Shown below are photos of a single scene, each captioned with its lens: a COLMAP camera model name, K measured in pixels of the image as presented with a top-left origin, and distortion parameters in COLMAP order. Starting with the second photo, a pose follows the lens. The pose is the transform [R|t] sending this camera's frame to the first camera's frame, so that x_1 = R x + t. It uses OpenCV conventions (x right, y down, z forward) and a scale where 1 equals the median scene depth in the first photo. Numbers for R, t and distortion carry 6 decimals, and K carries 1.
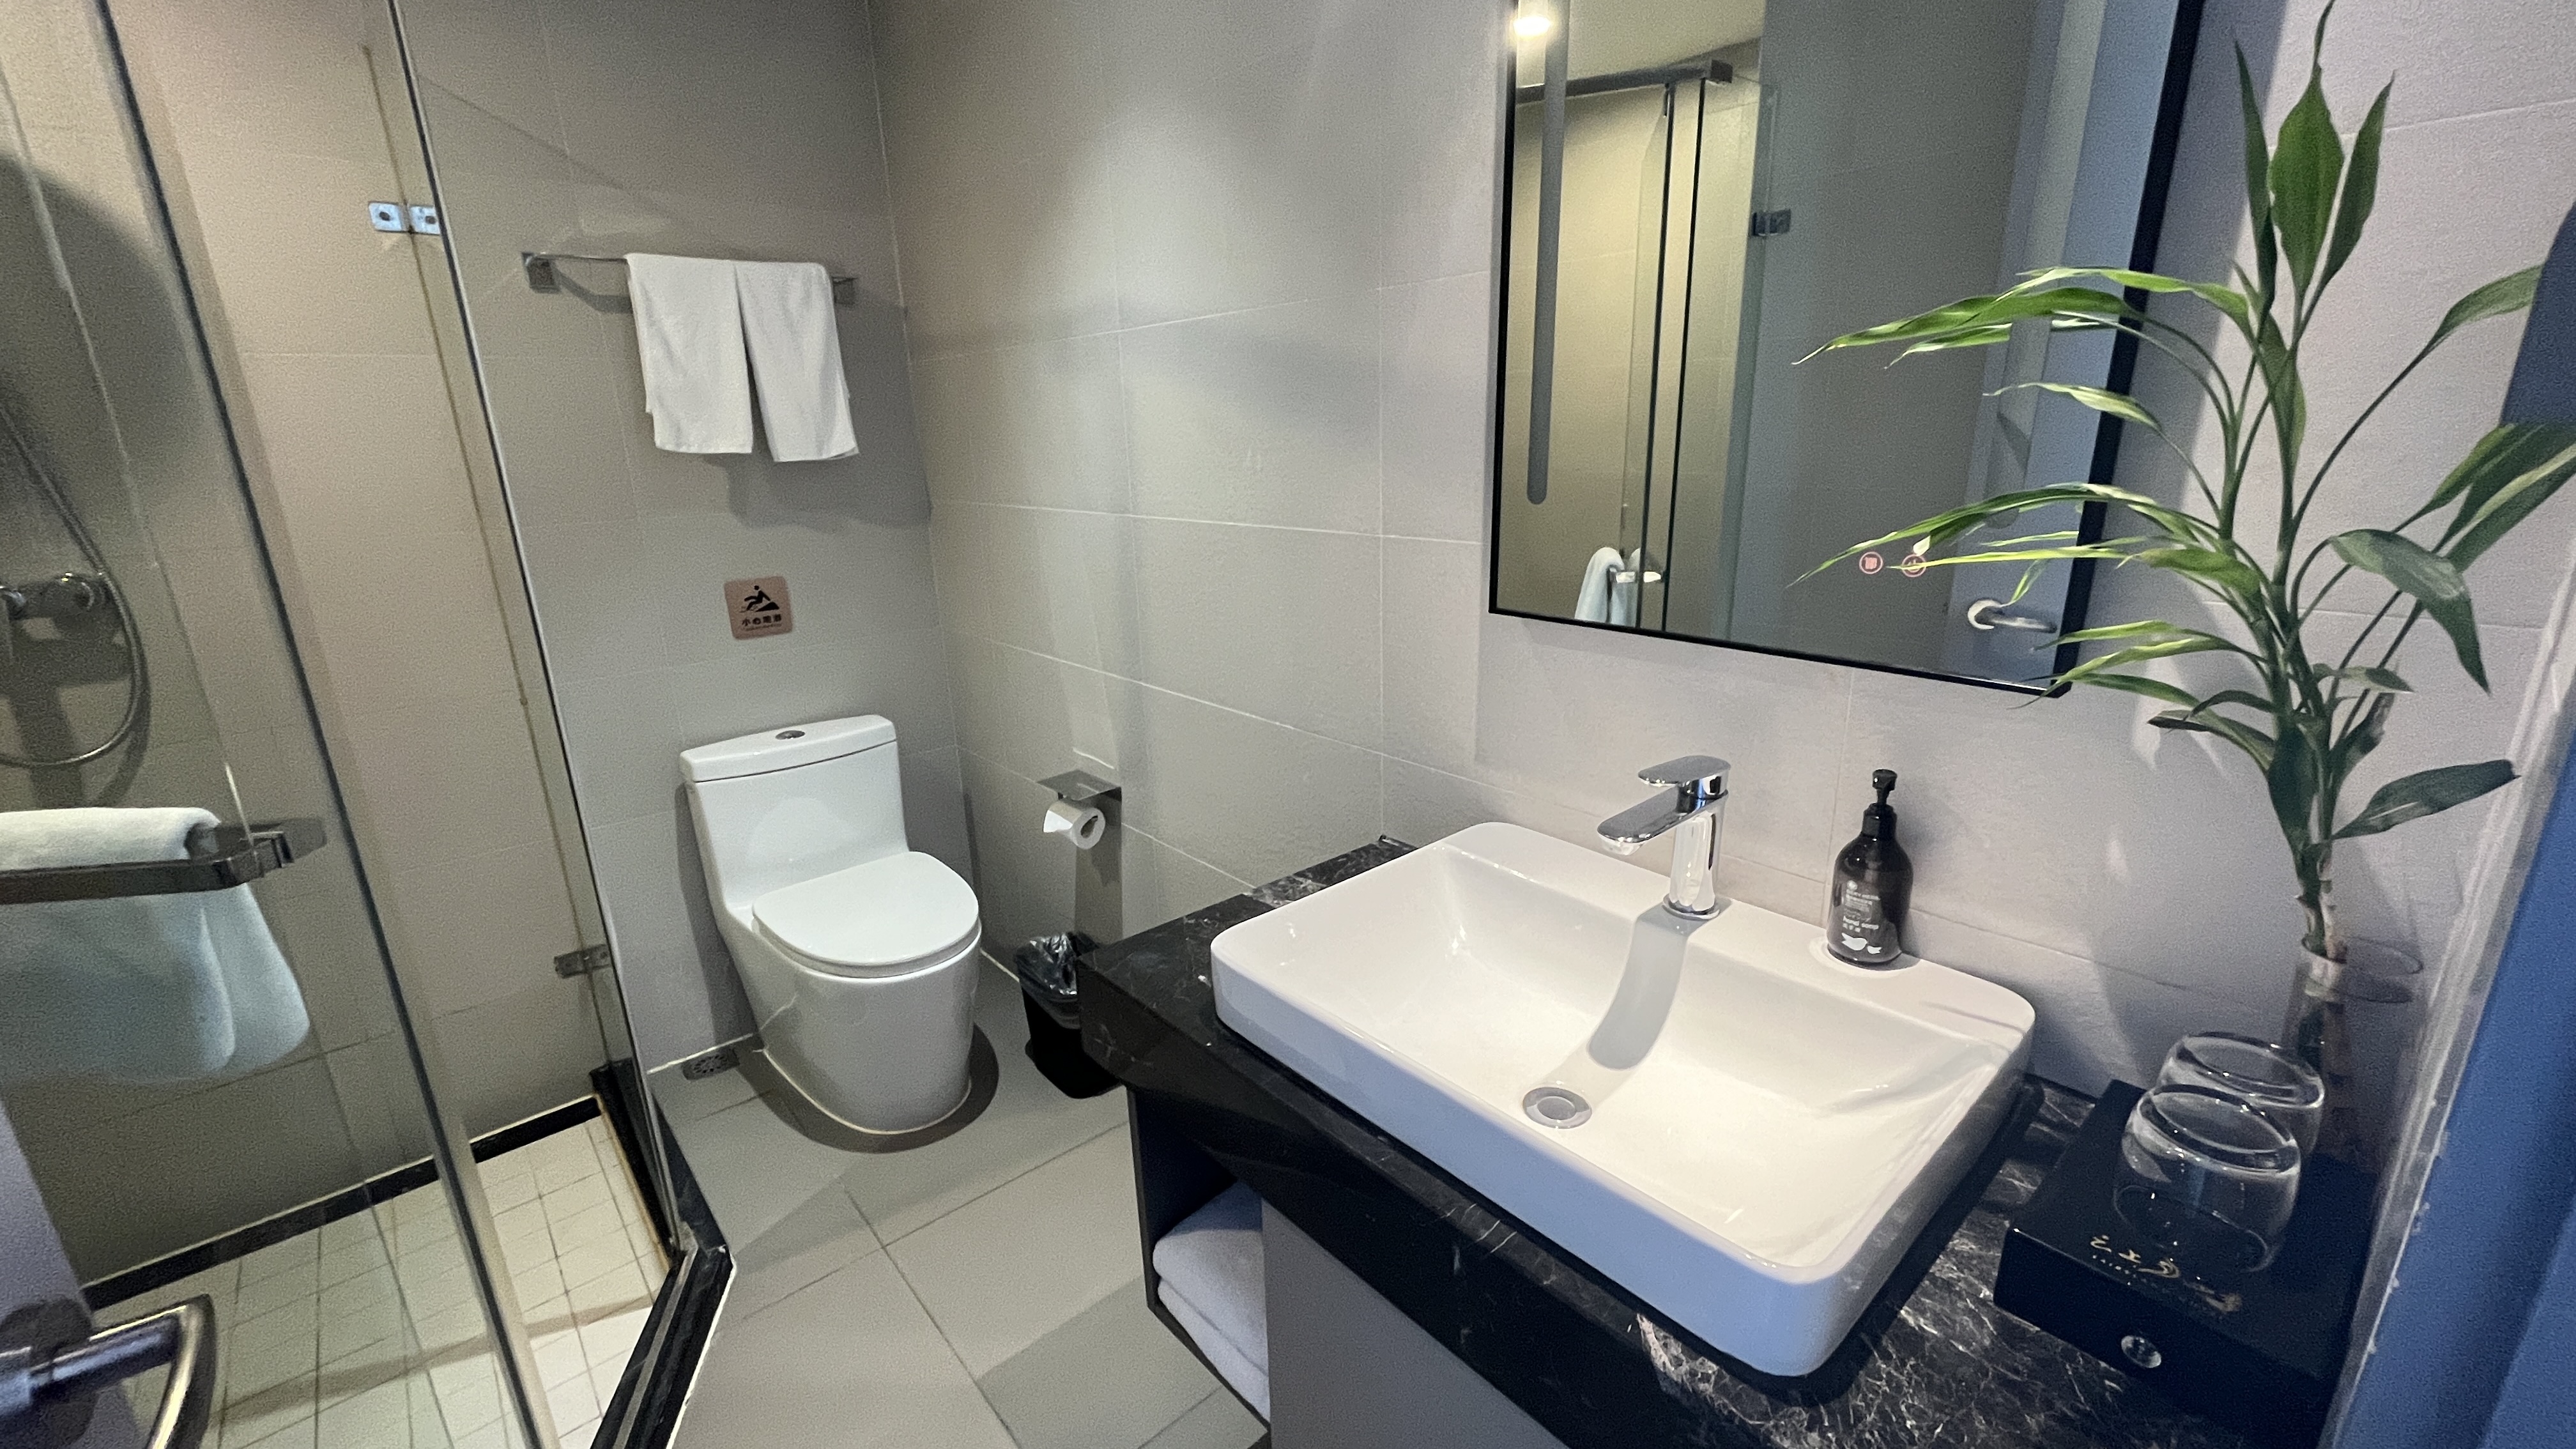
lens RADIAL K [[1044.5, 0, 1288.0], [0, 1044.5, 724.5], [0, 0, 1]] dist [-0.000326, -0.000247]
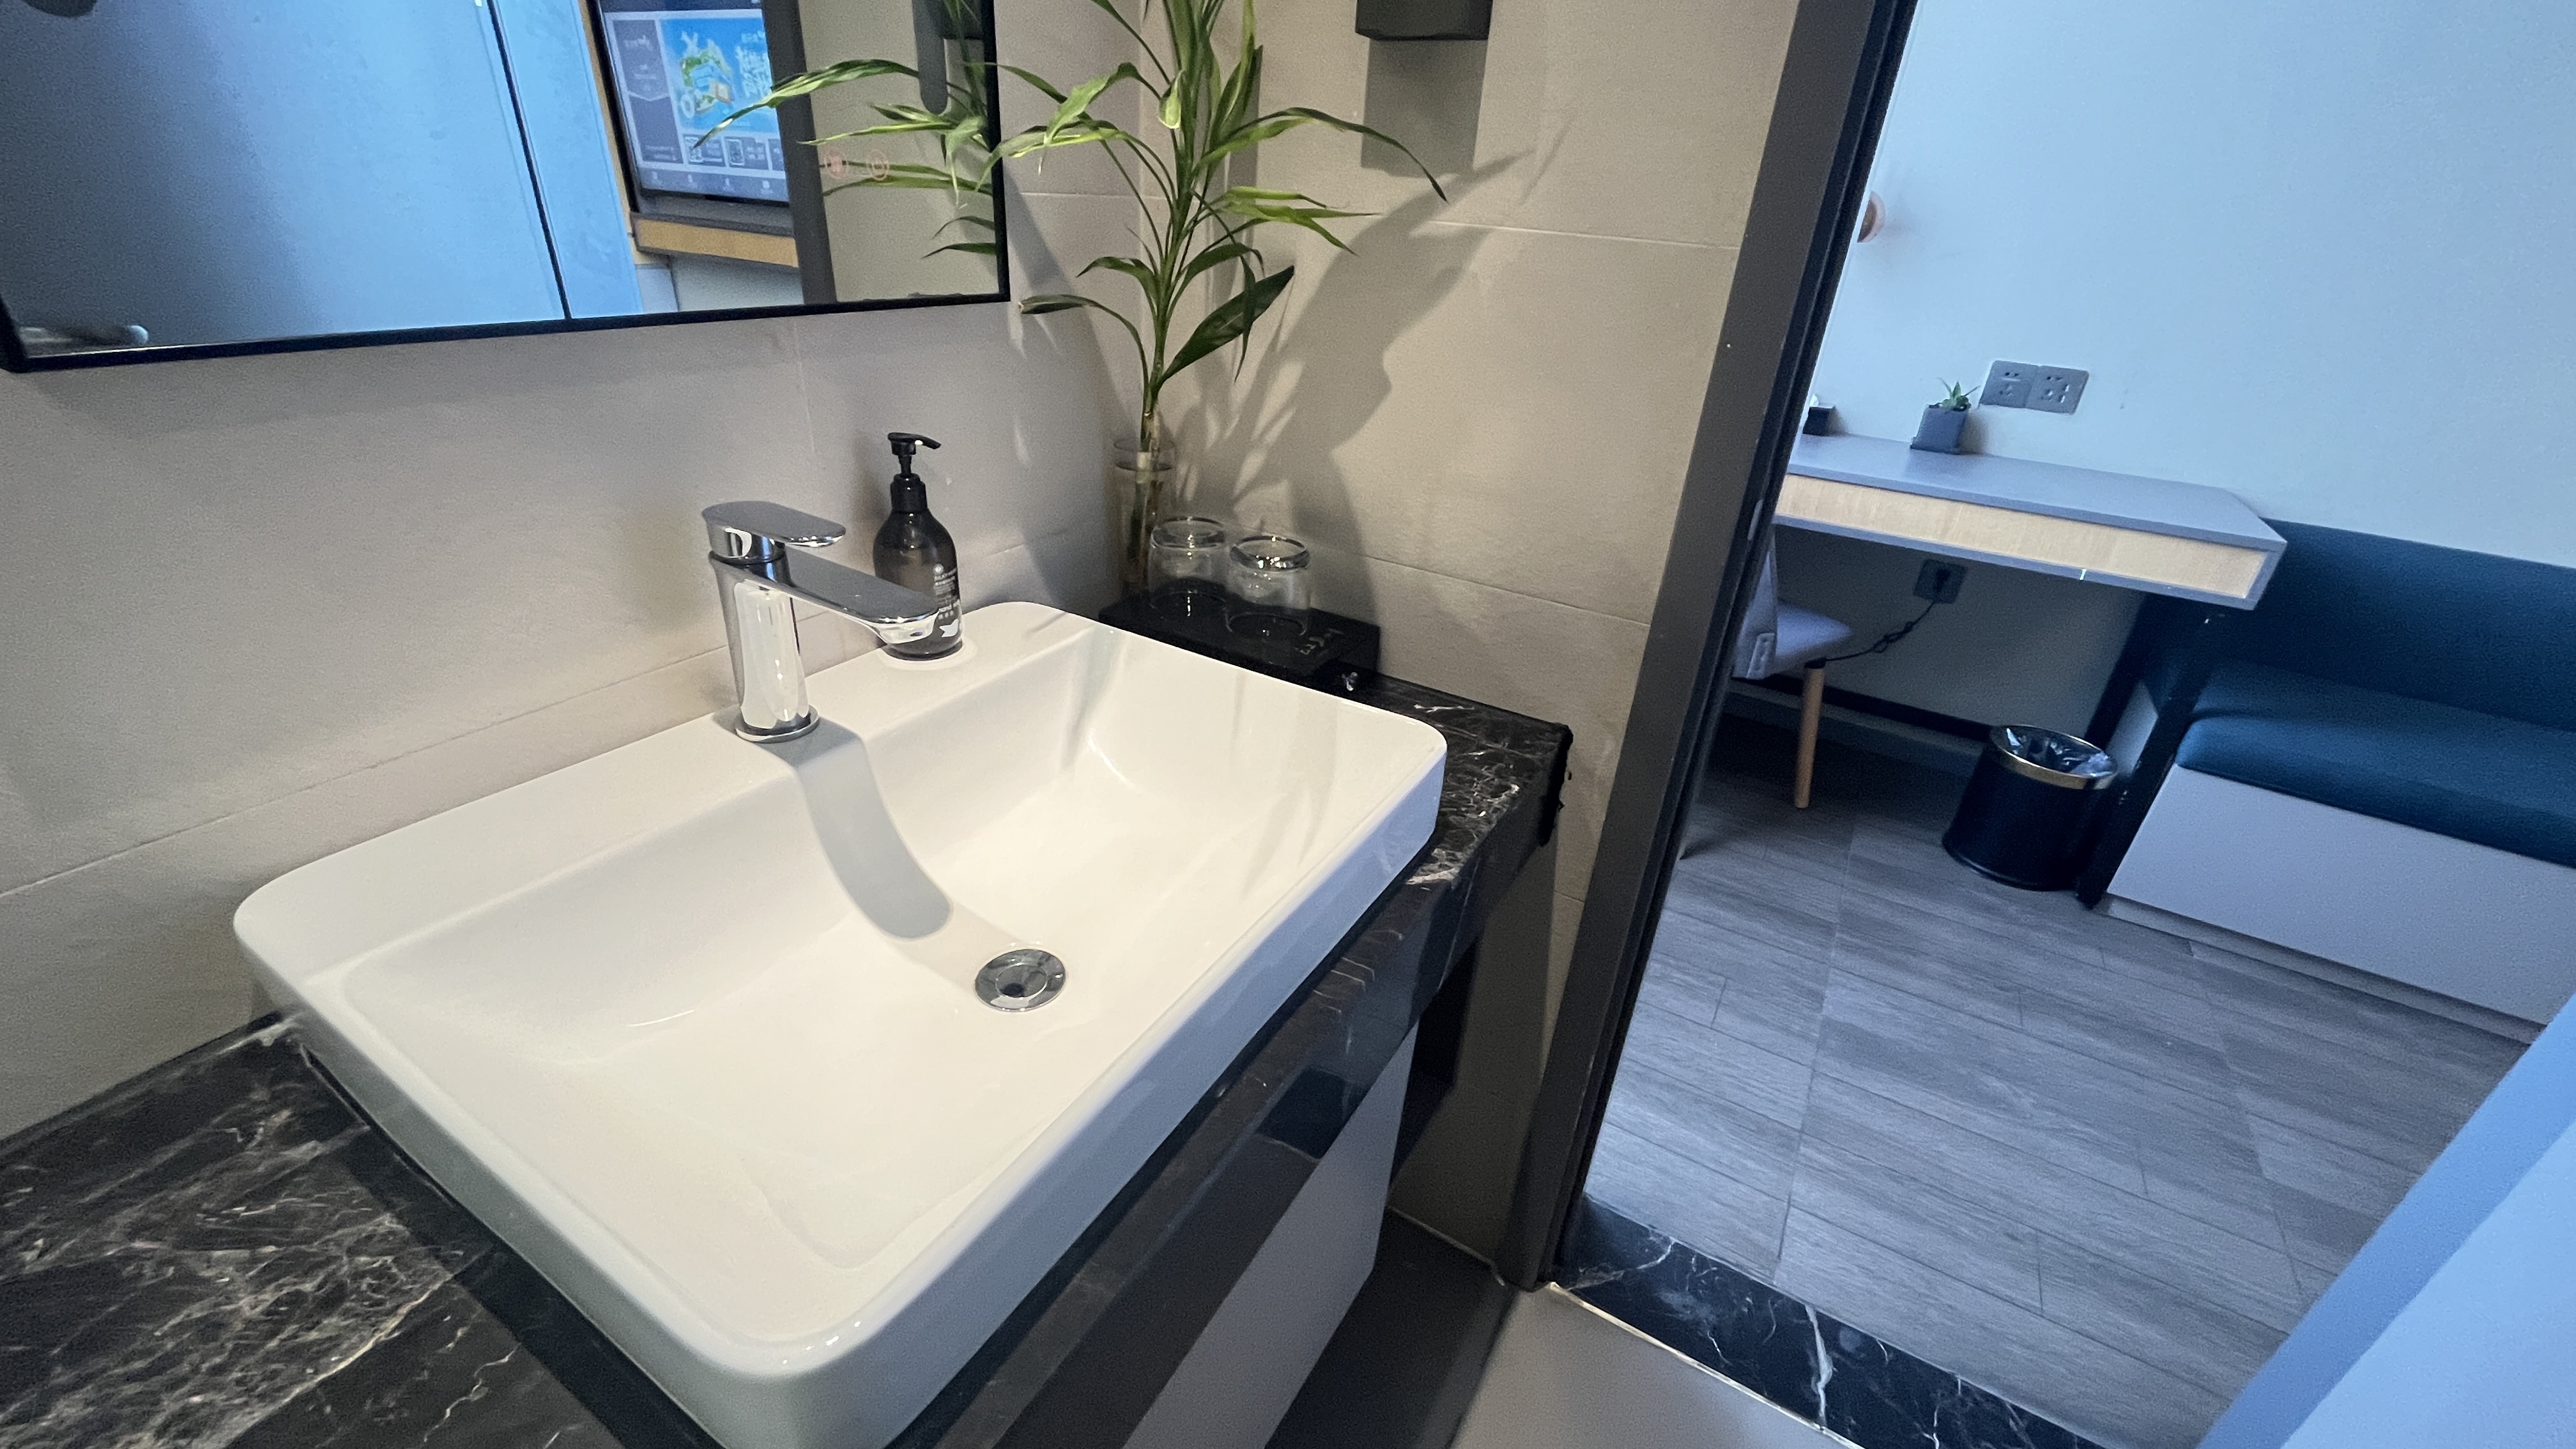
lens RADIAL K [[1044.5, 0, 1288.0], [0, 1044.5, 724.5], [0, 0, 1]] dist [-0.000326, -0.000247]
pose [[-0.307988, -0.456645, 0.834637, -0.384835], [0.210134, 0.822964, 0.527801, -0.160071], [-0.927894, 0.337942, -0.157506, 0.972290]]
